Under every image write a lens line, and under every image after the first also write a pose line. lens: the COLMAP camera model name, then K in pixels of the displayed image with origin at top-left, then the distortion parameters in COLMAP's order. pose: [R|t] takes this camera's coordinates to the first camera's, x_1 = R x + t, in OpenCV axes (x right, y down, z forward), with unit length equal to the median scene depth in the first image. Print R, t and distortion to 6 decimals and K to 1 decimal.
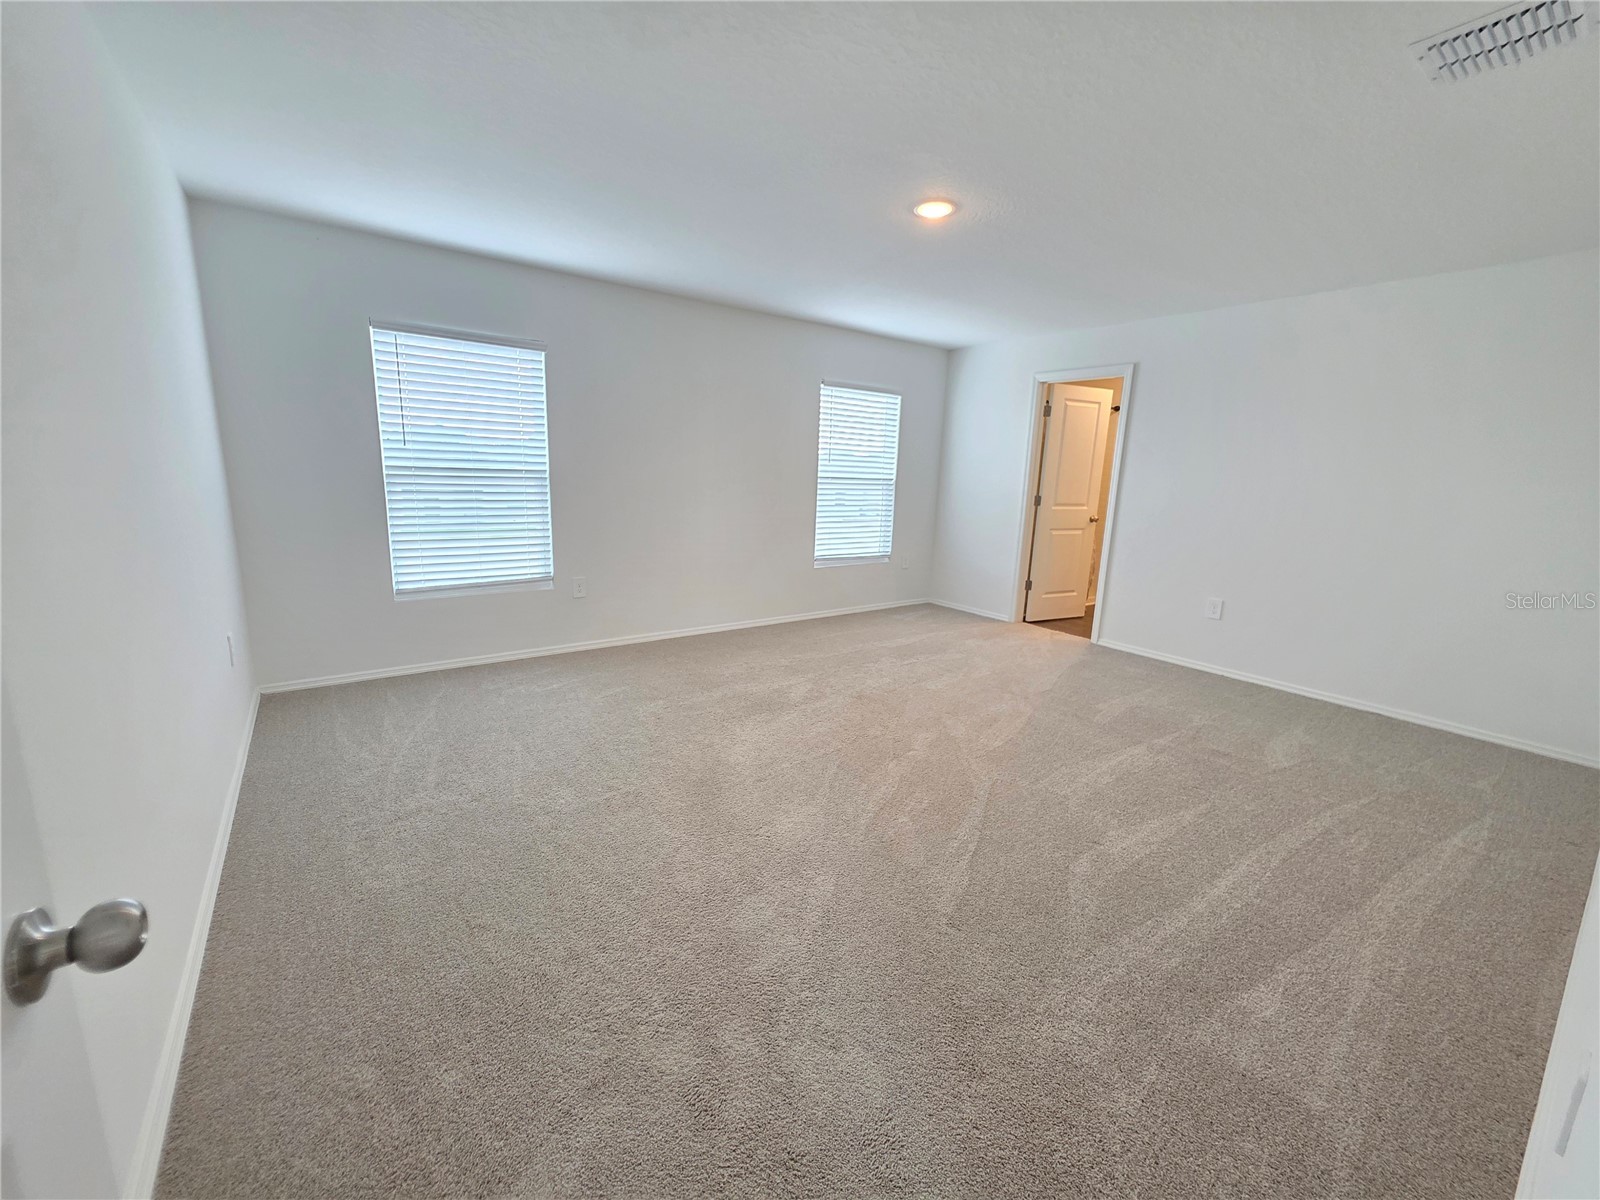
lens RADIAL K [[645.4, 0, 801.3], [0, 645.4, 600.0], [0, 0, 1]] dist [0.001025, 0.000097]
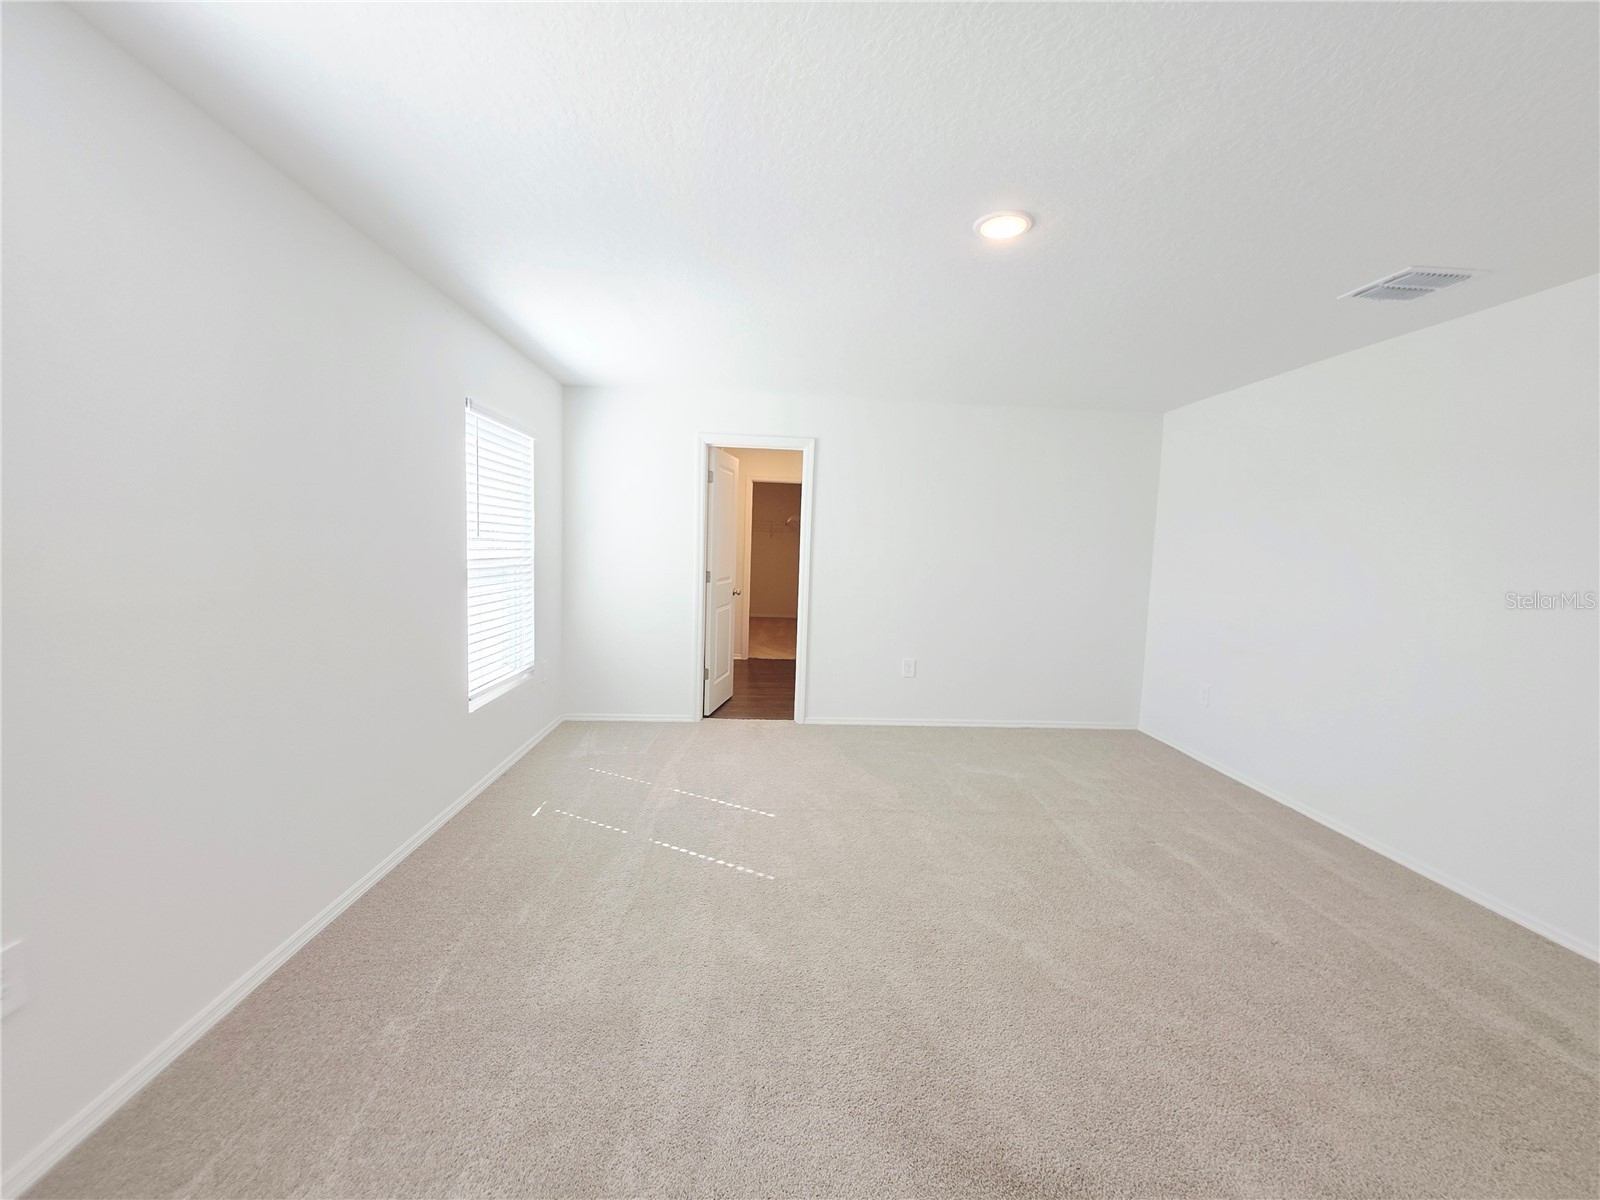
lens RADIAL K [[645.4, 0, 801.3], [0, 645.4, 600.0], [0, 0, 1]] dist [0.001025, 0.000097]
pose [[0.540925, -0.087215, 0.836537, -0.357191], [0.153889, 0.988082, 0.003506, -0.127883], [-0.826873, 0.126838, 0.547899, 0.506953]]
